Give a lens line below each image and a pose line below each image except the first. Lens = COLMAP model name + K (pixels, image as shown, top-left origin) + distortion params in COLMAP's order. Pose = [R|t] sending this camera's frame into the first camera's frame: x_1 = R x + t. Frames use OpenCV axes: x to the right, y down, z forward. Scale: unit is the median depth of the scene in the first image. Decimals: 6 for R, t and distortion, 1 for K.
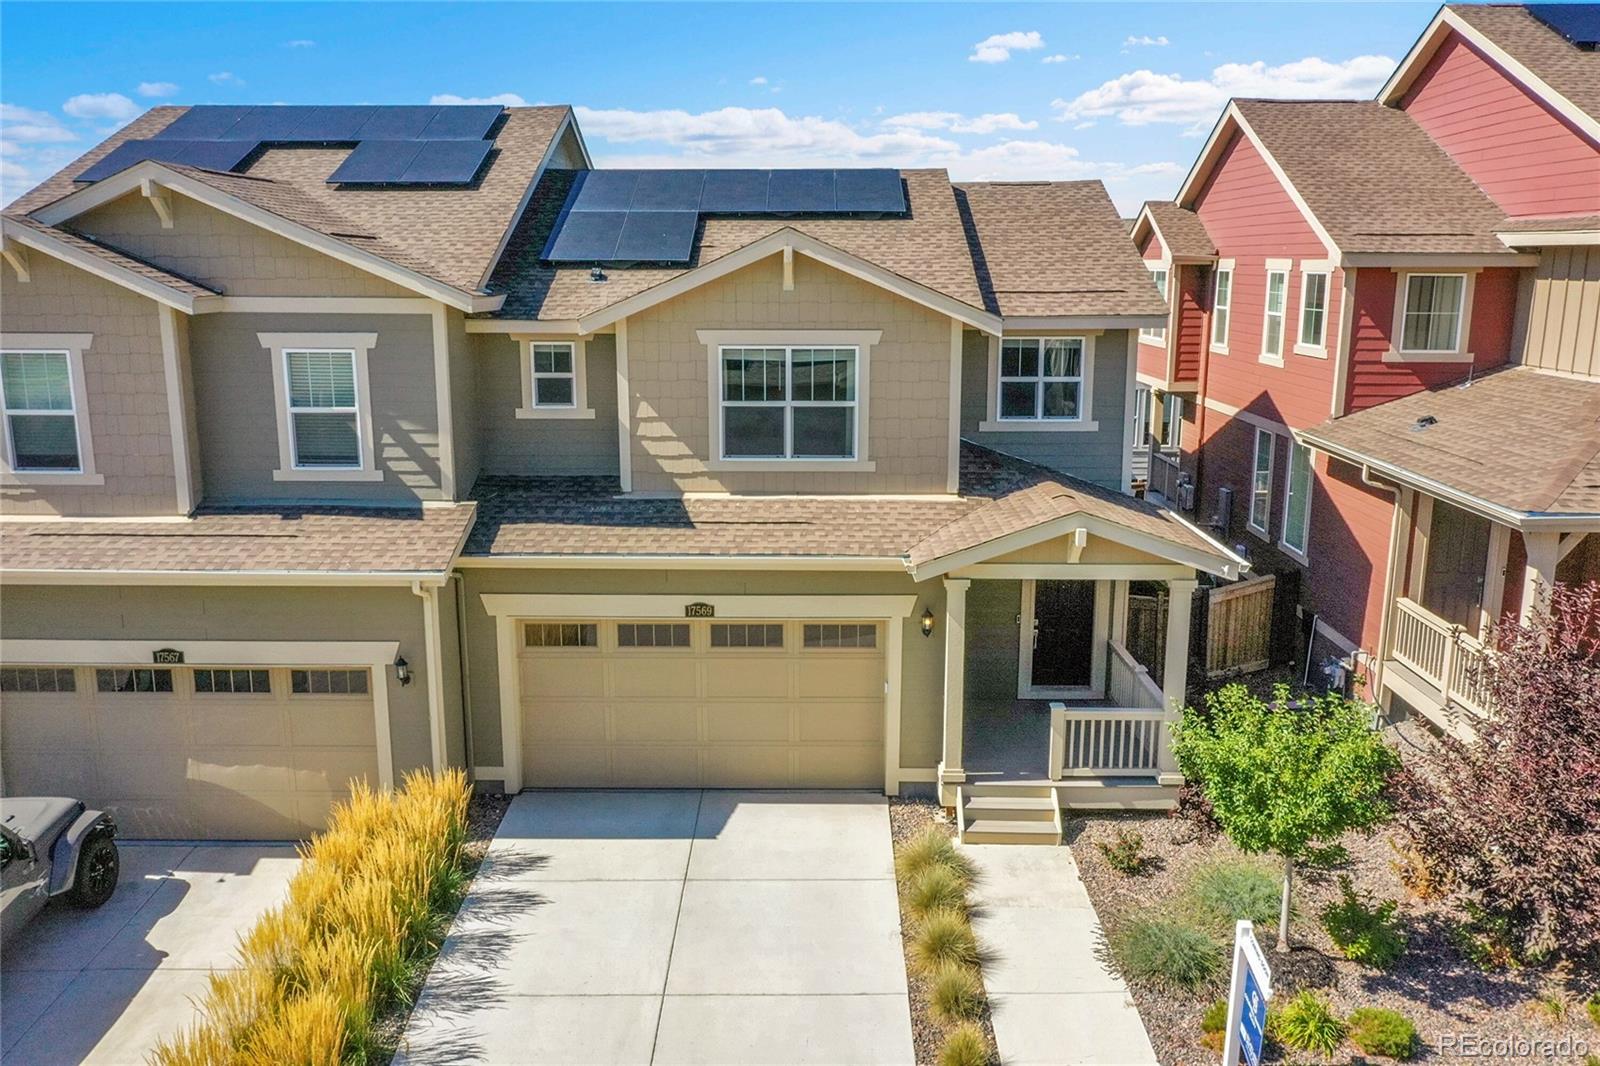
lens RADIAL K [[1287.4, 0, 801.9], [0, 1287.4, 526.1], [0, 0, 1]] dist [0.010035, 0.009565]
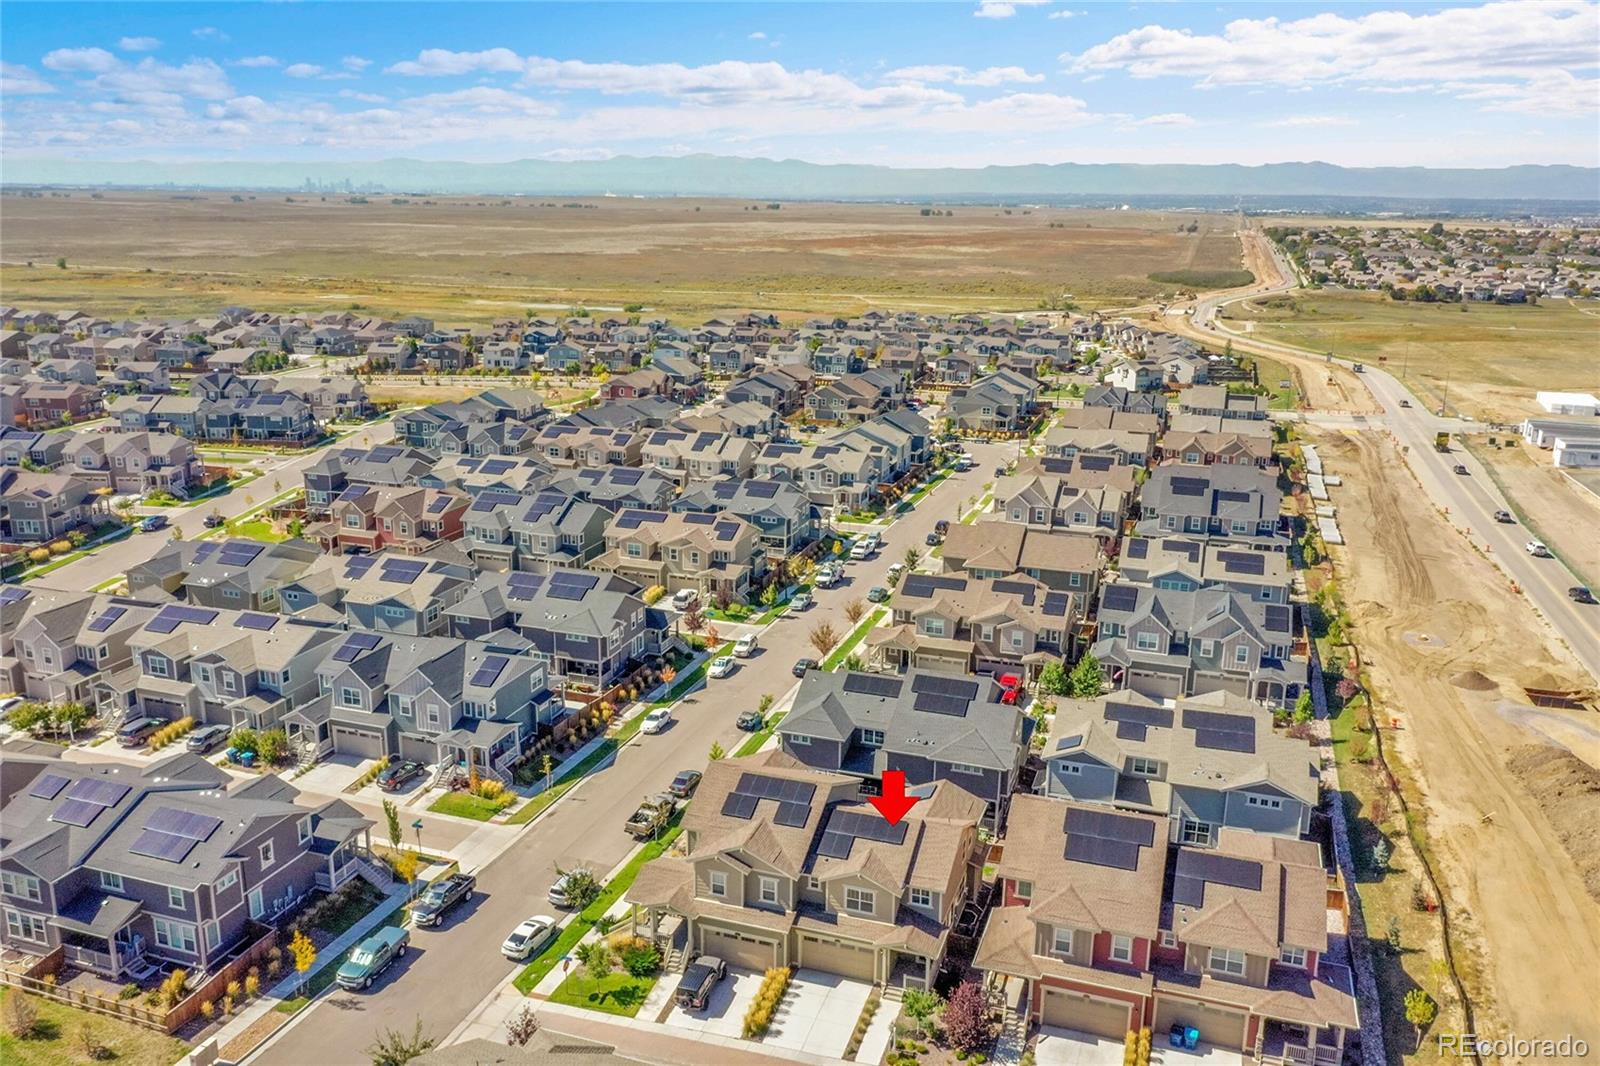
lens RADIAL K [[1266.9, 0, 800.0], [0, 1266.9, 533.0], [0, 0, 1]] dist [0.002123, 0.000136]
pose [[0.949787, 0.090797, -0.299435, 1.078605], [-0.074695, 0.995098, 0.064815, -1.765636], [0.303852, -0.039194, 0.951913, -3.547156]]
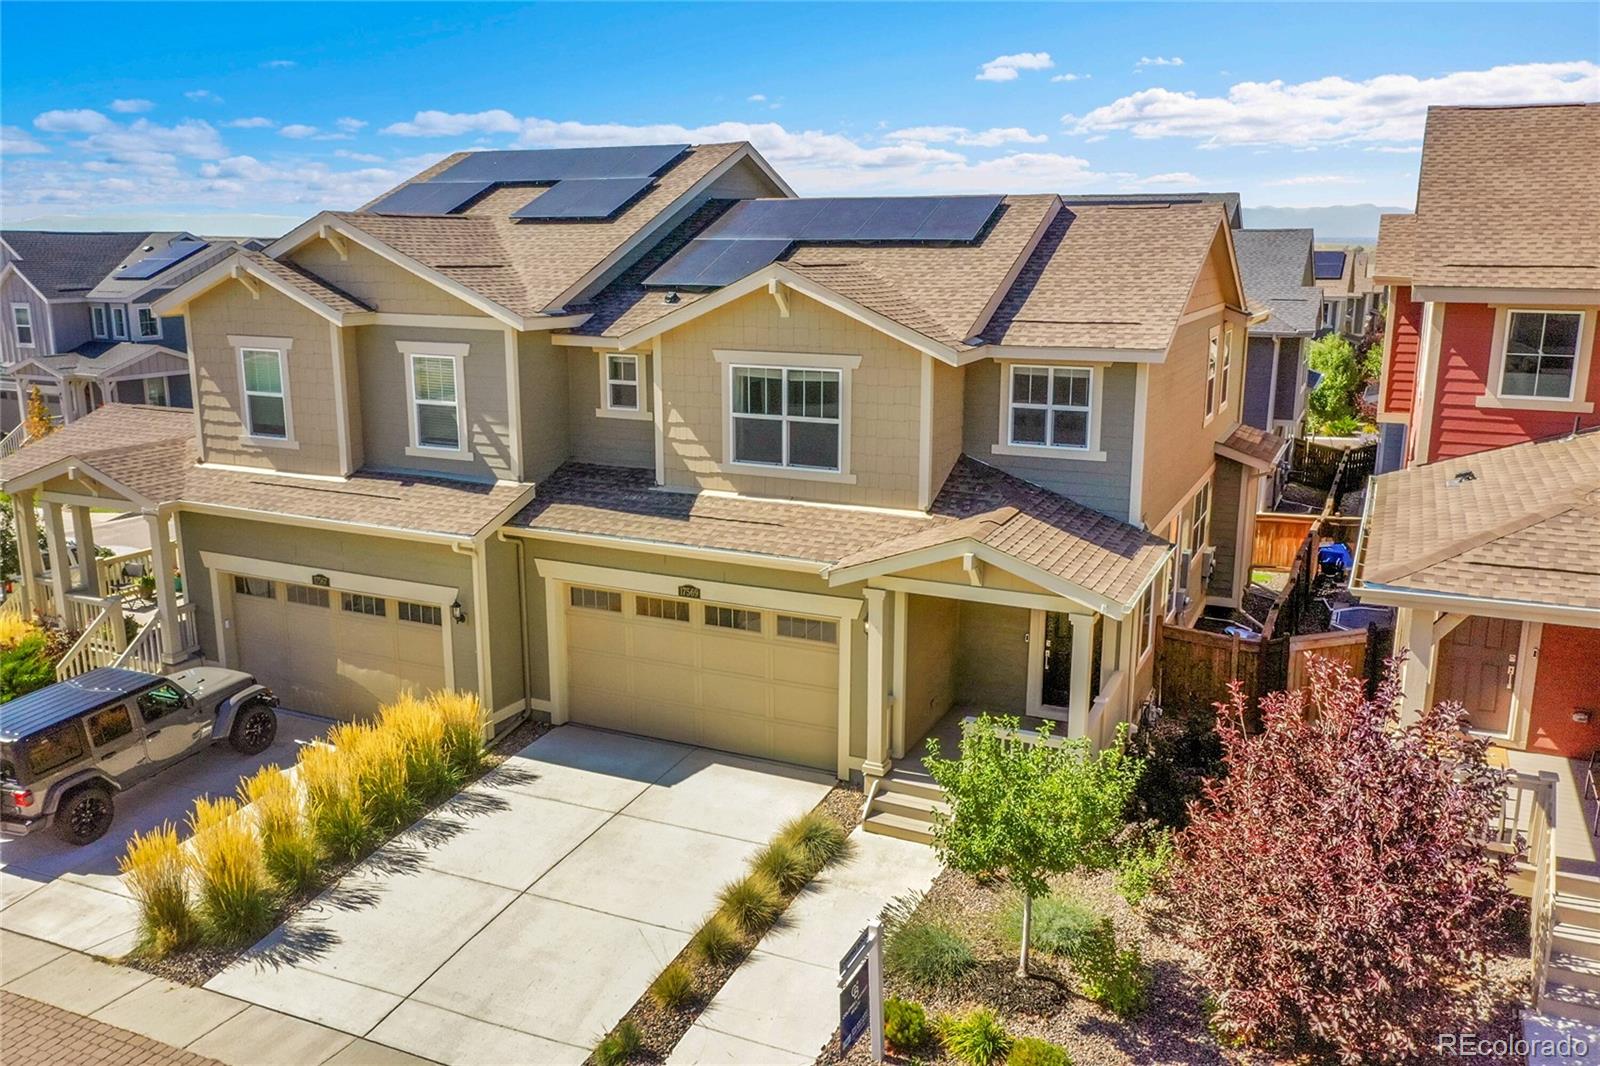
lens RADIAL K [[1266.9, 0, 800.0], [0, 1266.9, 533.0], [0, 0, 1]] dist [0.002123, 0.000136]
pose [[0.909068, 0.094606, -0.405766, 0.462468], [-0.086134, 0.995515, 0.039135, -0.040000], [0.407648, -0.000626, 0.913139, -0.001902]]
